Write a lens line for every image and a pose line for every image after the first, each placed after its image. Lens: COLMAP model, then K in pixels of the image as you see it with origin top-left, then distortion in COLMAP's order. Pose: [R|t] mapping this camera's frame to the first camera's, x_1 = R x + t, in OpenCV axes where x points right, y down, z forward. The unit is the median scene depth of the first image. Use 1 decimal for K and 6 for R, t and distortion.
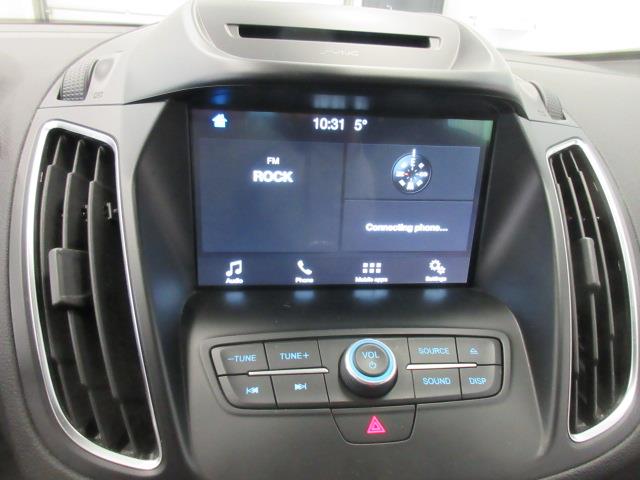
lens RADIAL K [[472.4, 0, 320.1], [0, 472.4, 242.4], [0, 0, 1]] dist [0.020382, 0.001991]
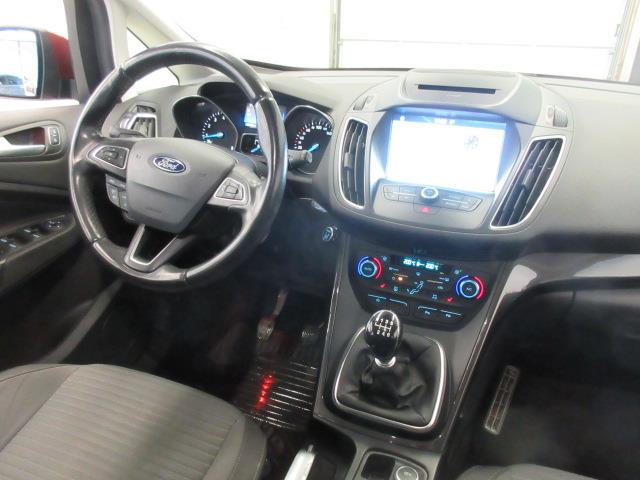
lens RADIAL K [[472.4, 0, 319.8], [0, 472.4, 244.7], [0, 0, 1]] dist [0.020382, 0.001991]
pose [[0.873955, 0.166833, -0.456475, 0.865091], [-0.178059, 0.983843, 0.018670, 0.587928], [0.452214, 0.064963, 0.889540, -1.917576]]
